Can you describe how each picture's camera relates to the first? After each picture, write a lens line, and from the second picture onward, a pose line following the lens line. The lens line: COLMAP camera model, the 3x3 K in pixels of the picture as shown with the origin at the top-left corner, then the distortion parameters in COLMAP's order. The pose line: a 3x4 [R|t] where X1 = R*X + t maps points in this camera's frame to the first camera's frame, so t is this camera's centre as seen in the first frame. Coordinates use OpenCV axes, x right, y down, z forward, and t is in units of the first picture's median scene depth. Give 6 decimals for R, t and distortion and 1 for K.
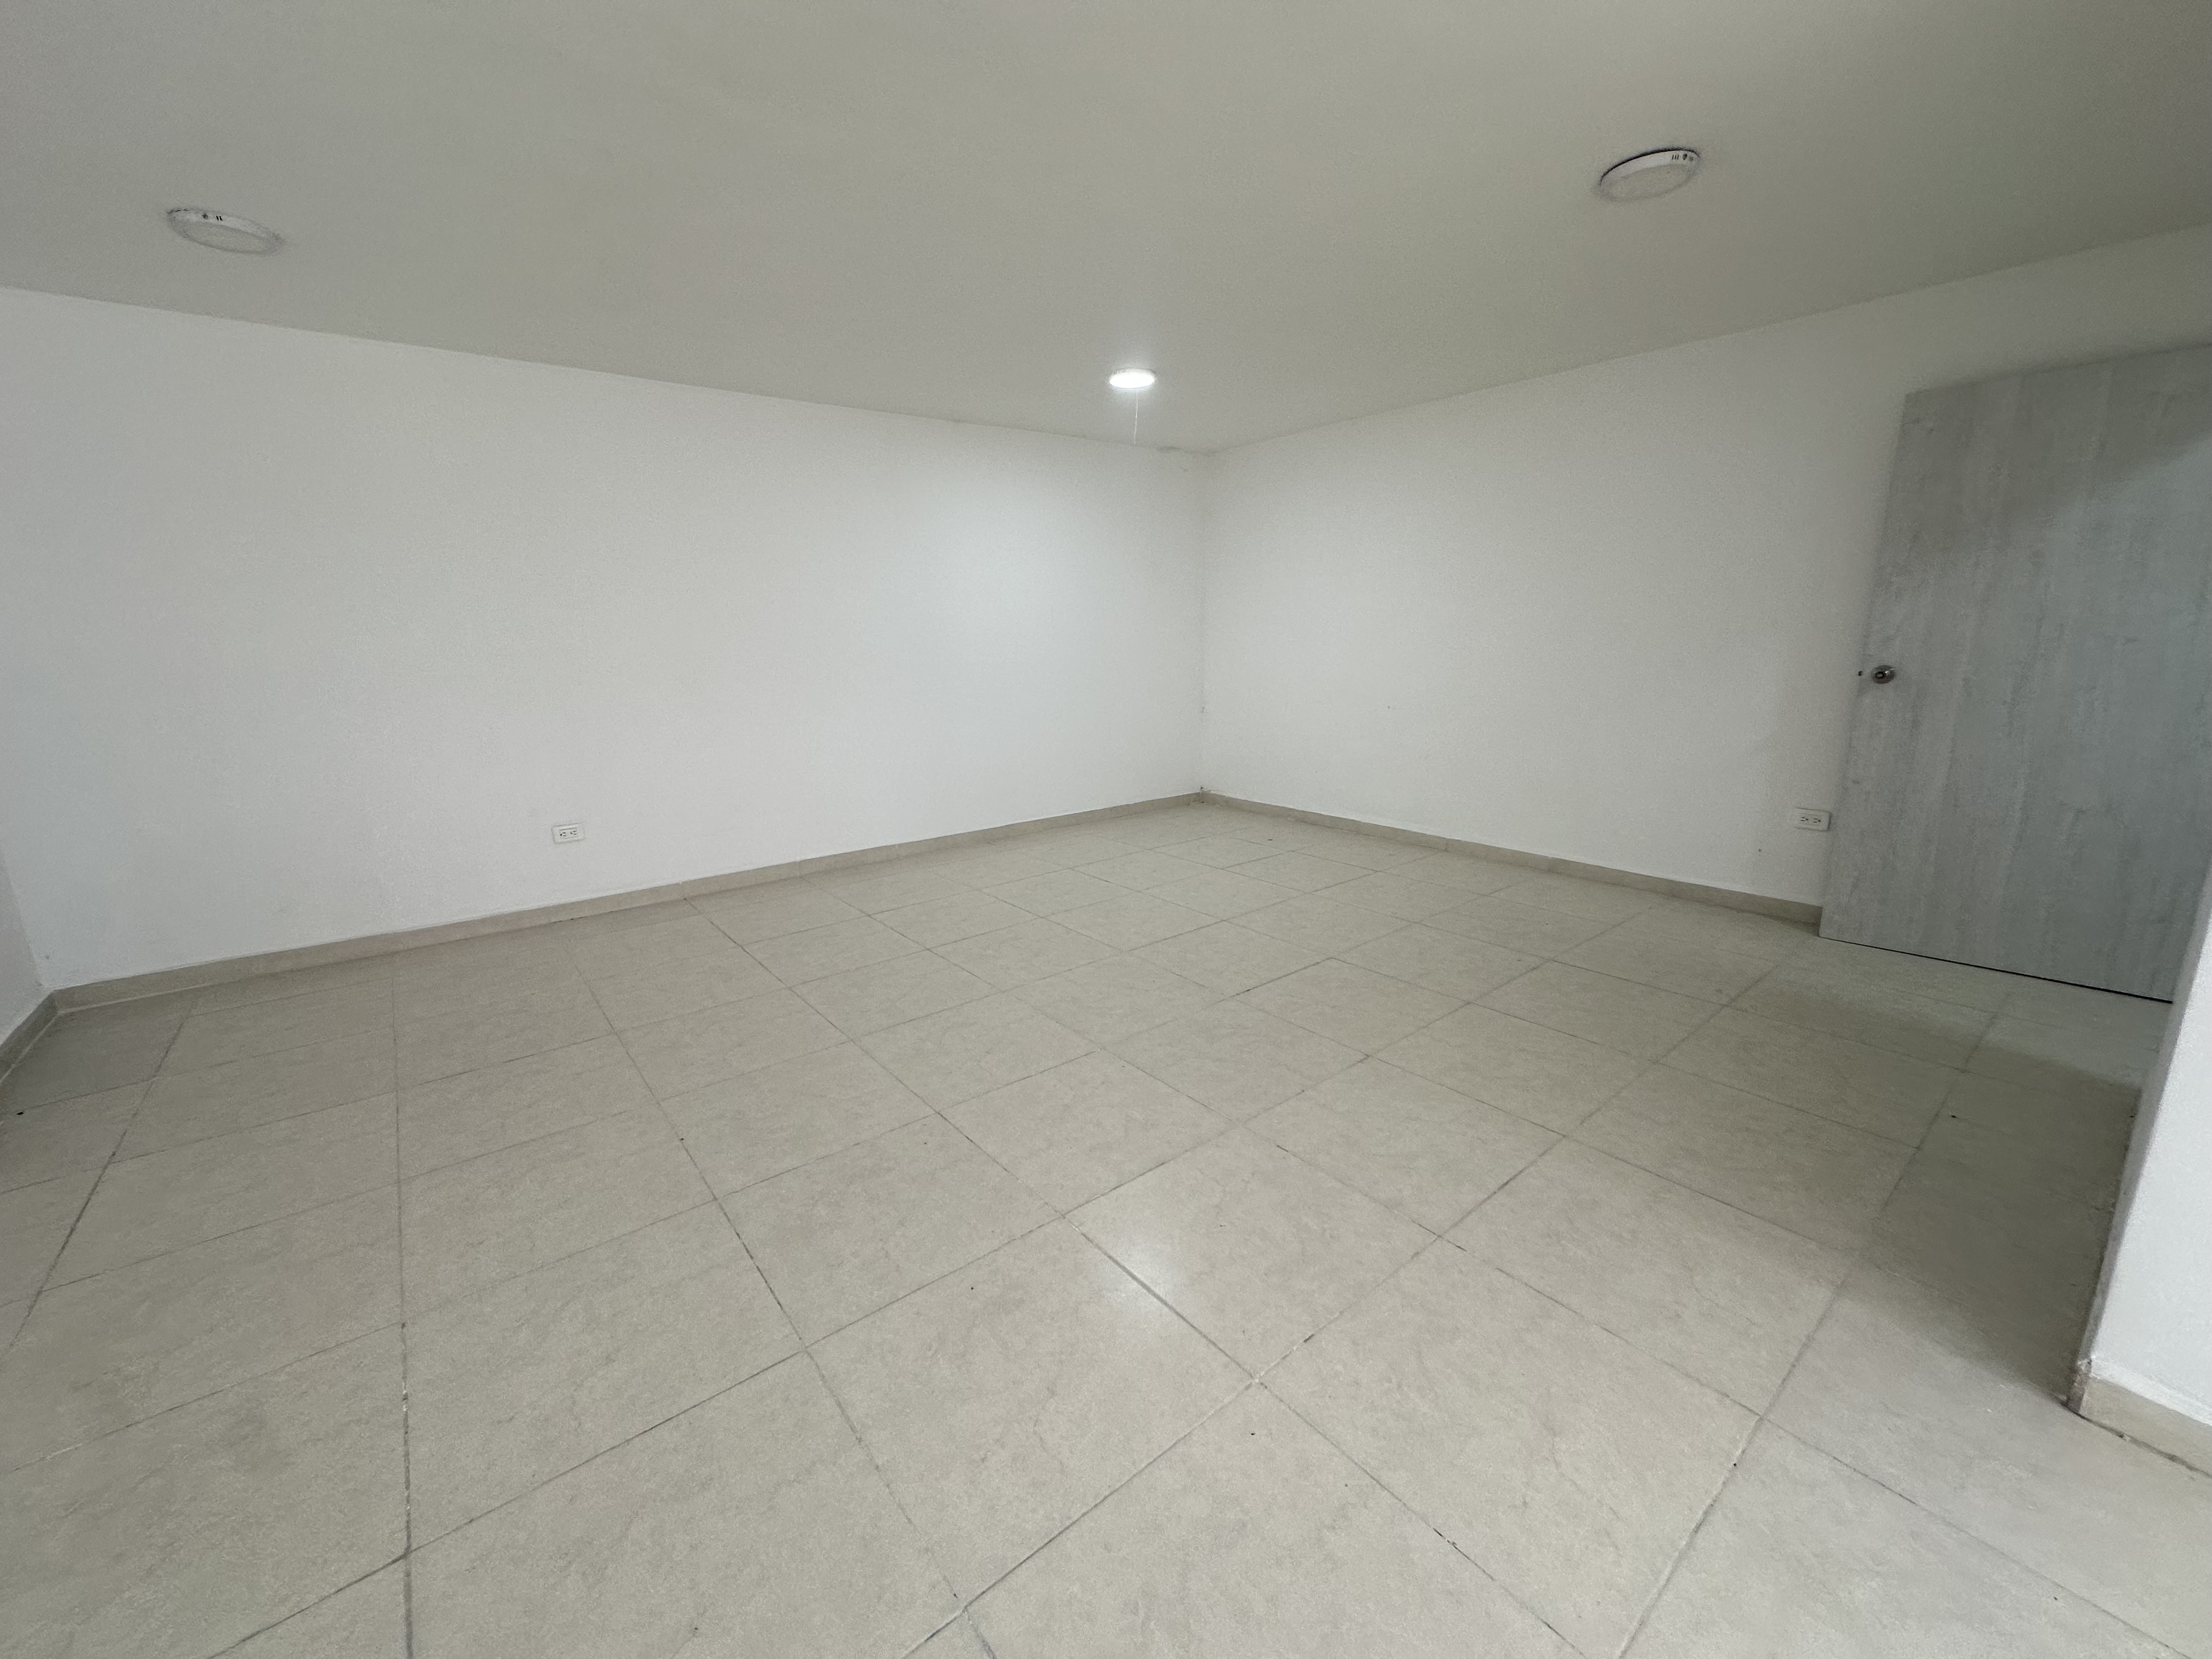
lens RADIAL K [[884.5, 0, 1113.0], [0, 884.5, 827.9], [0, 0, 1]] dist [-0.001812, 0.000200]
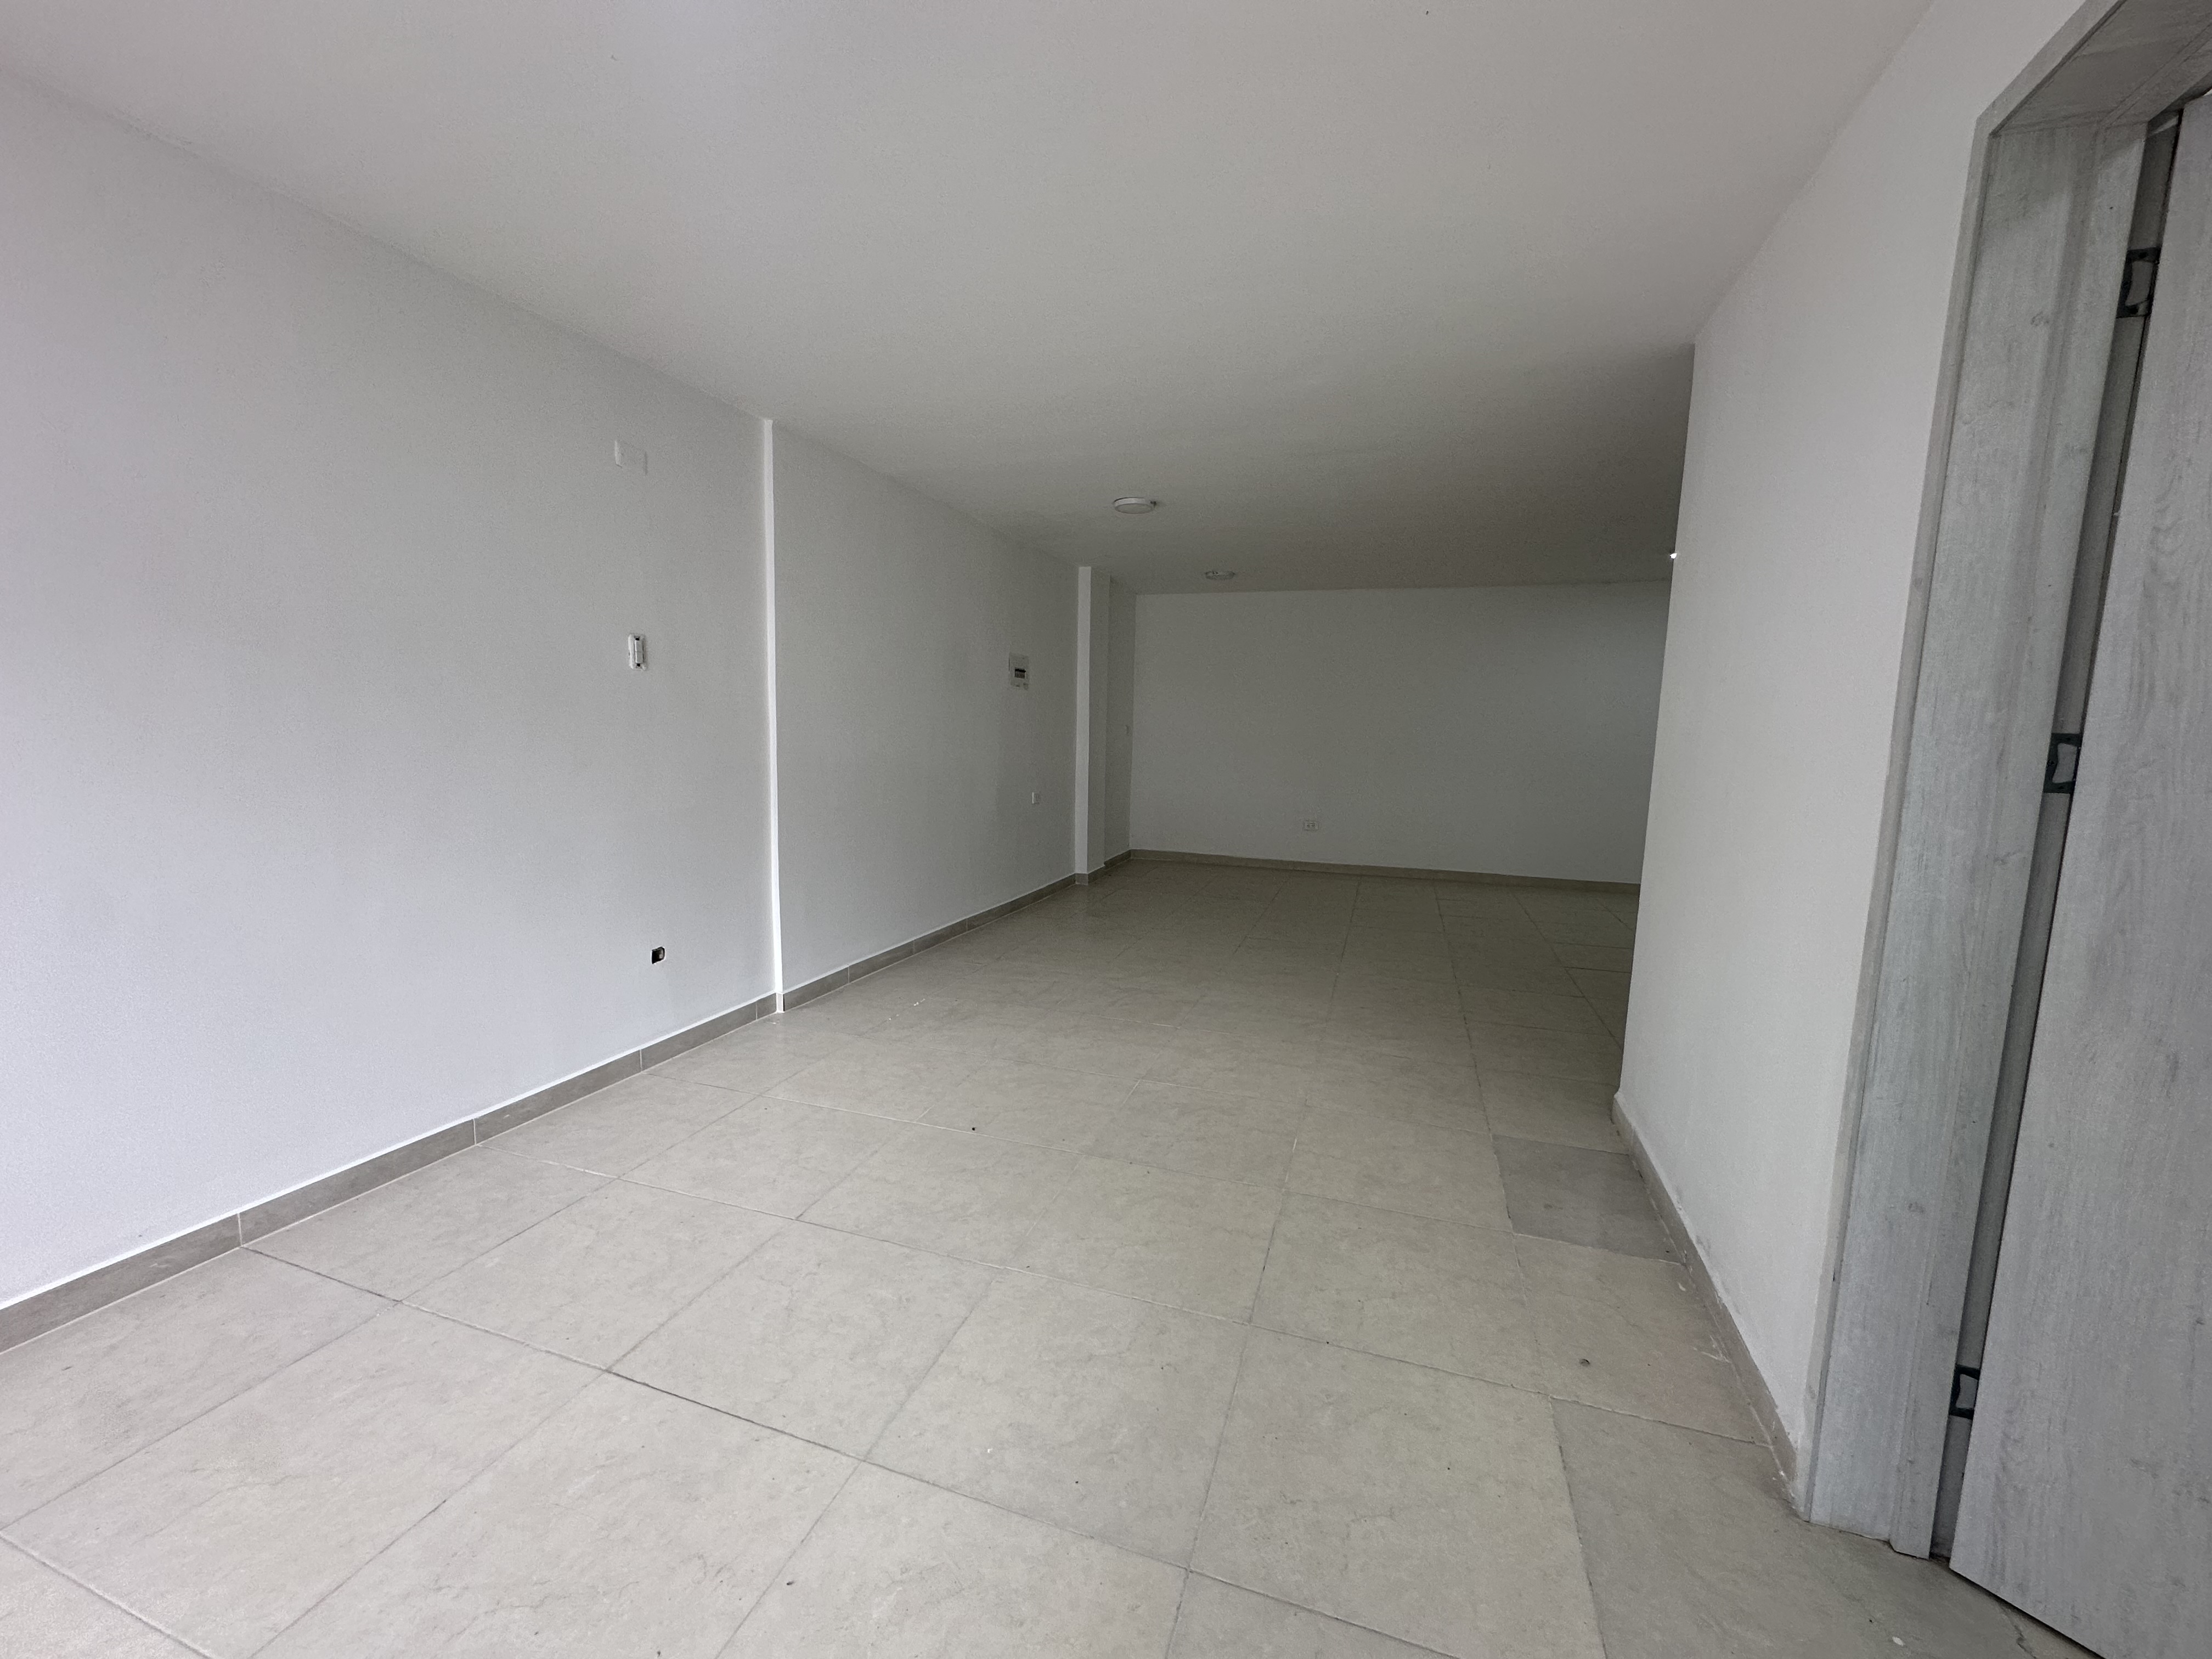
lens RADIAL K [[884.5, 0, 1101.0], [0, 884.5, 827.0], [0, 0, 1]] dist [-0.001812, 0.000200]
pose [[0.538611, 0.129636, -0.832522, 0.975022], [-0.214527, 0.976628, 0.013285, 0.109335], [0.814786, 0.171442, 0.553833, -0.567241]]
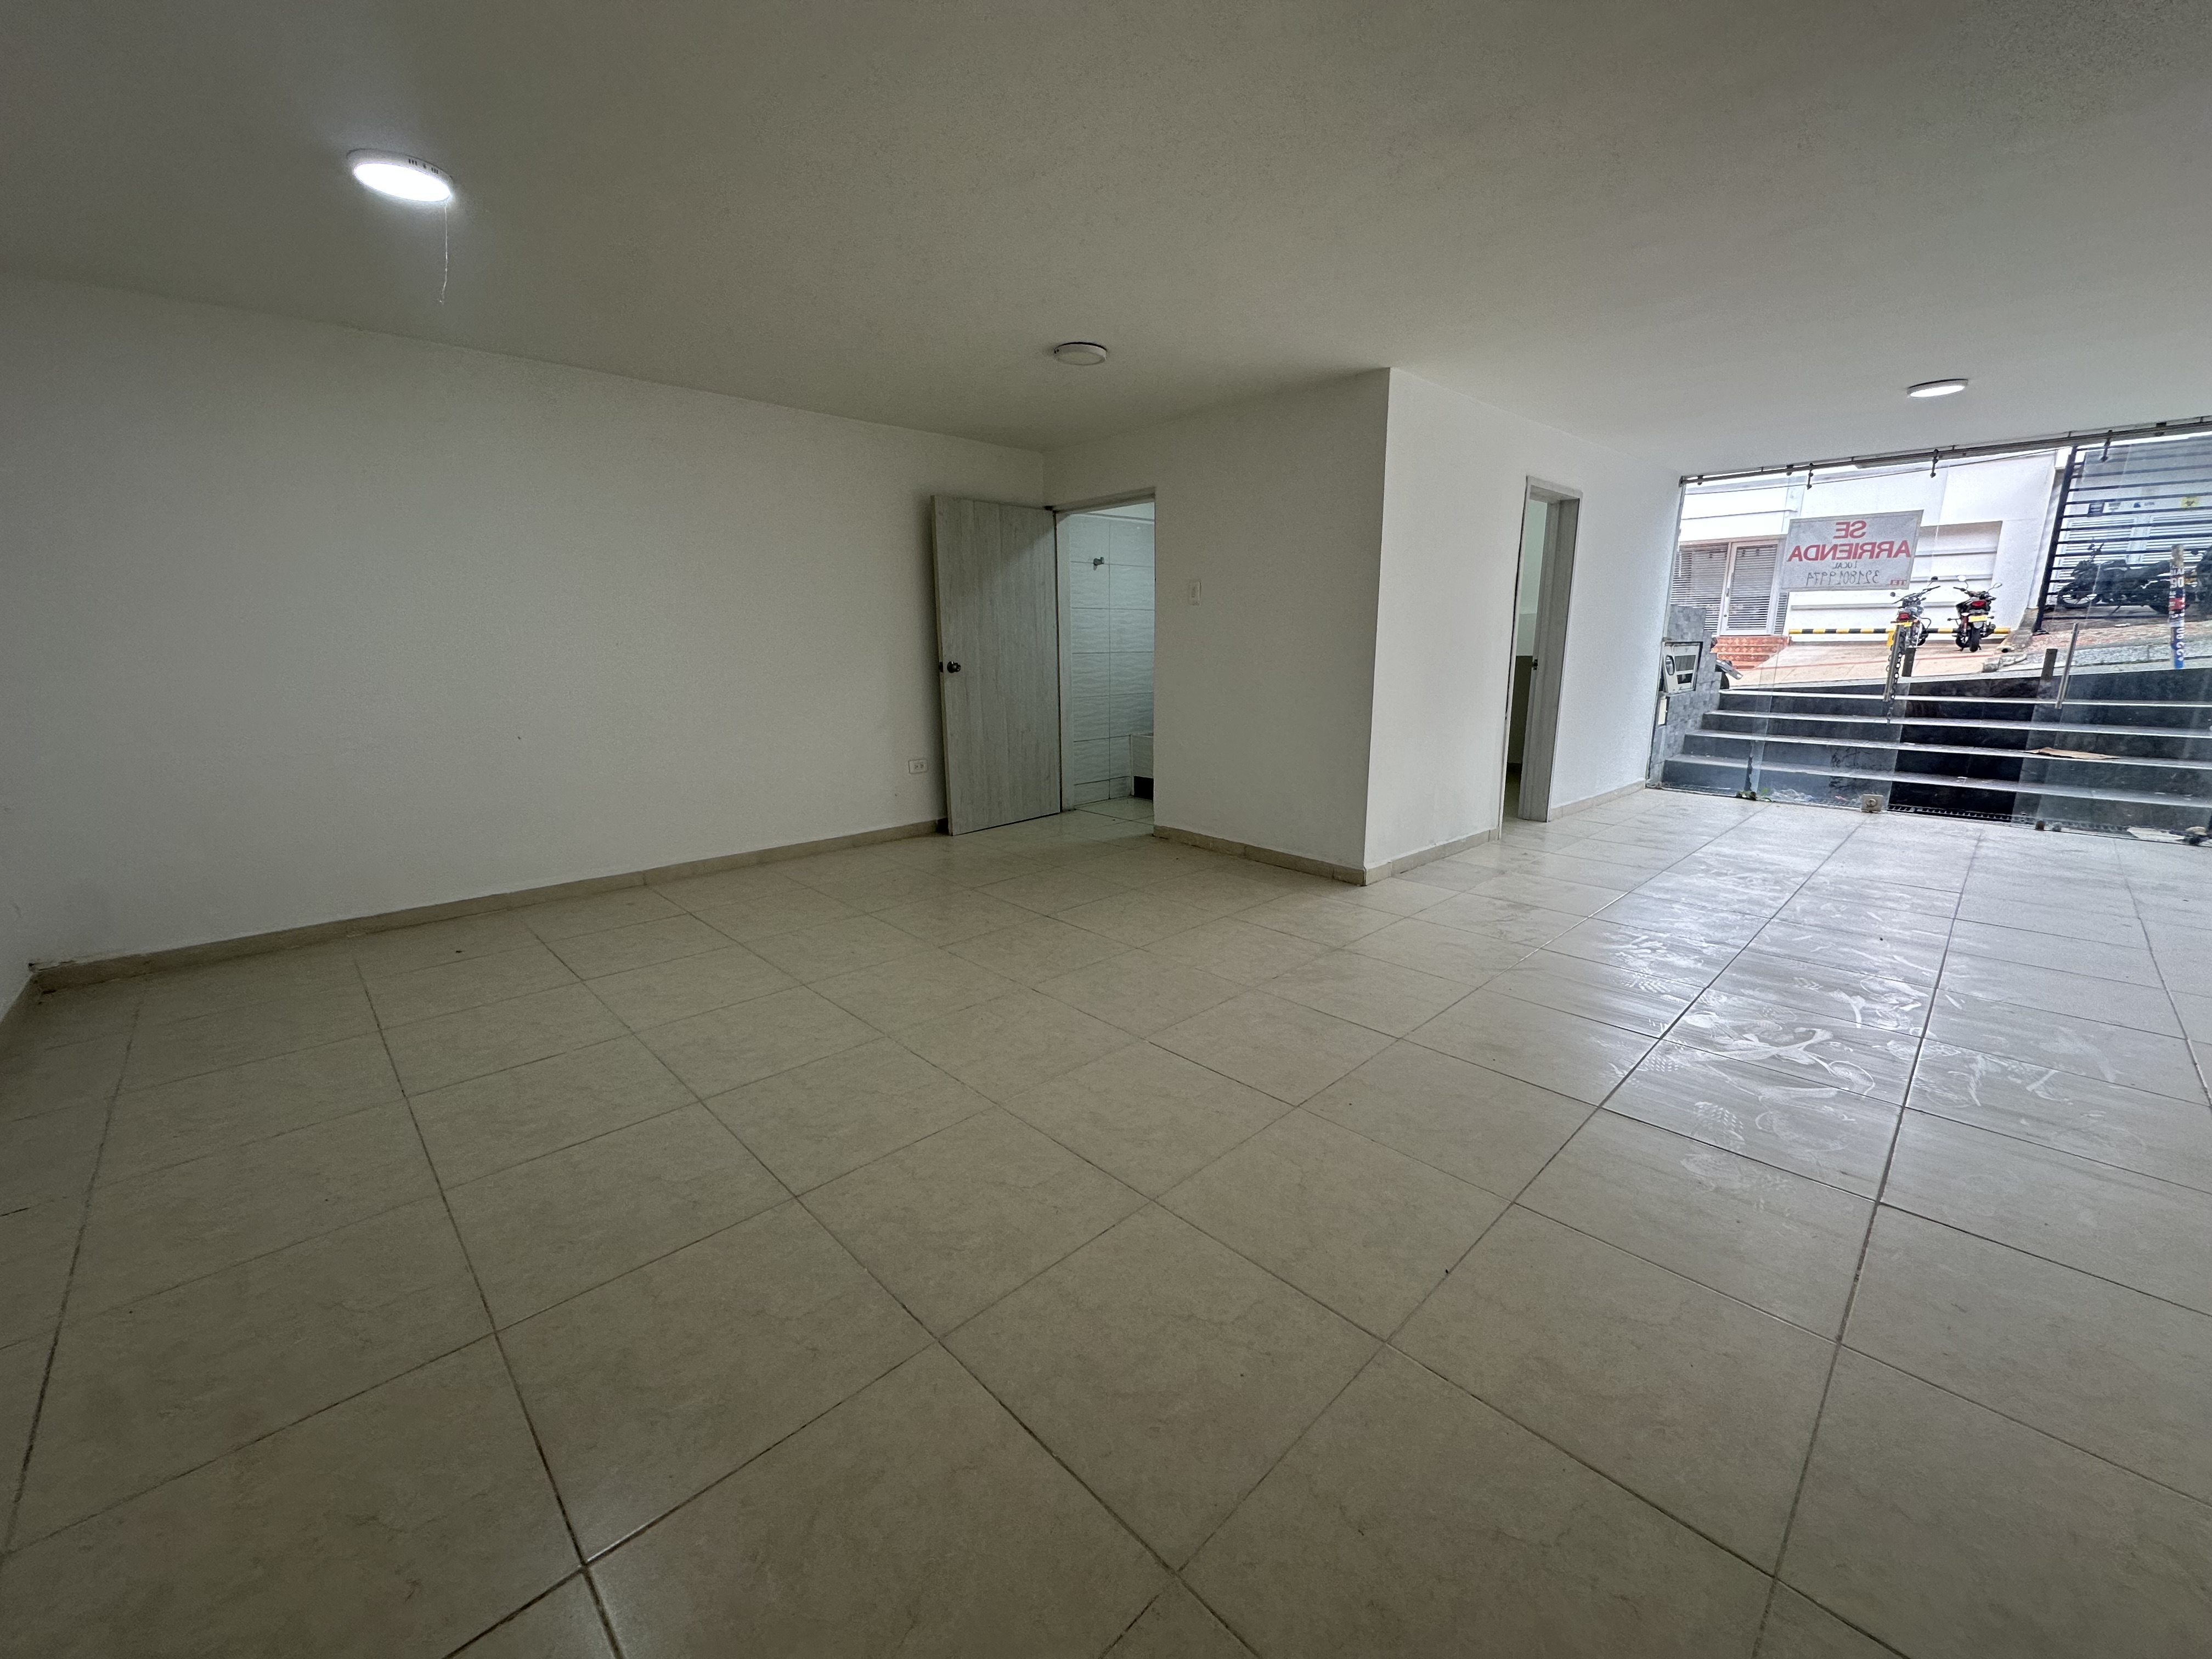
lens RADIAL K [[884.5, 0, 1101.0], [0, 884.5, 825.0], [0, 0, 1]] dist [-0.001812, 0.000200]
pose [[-0.090945, -0.193670, 0.976842, -0.874366], [0.221308, 0.952449, 0.209438, -0.191886], [-0.970954, 0.235230, -0.043760, 0.947542]]
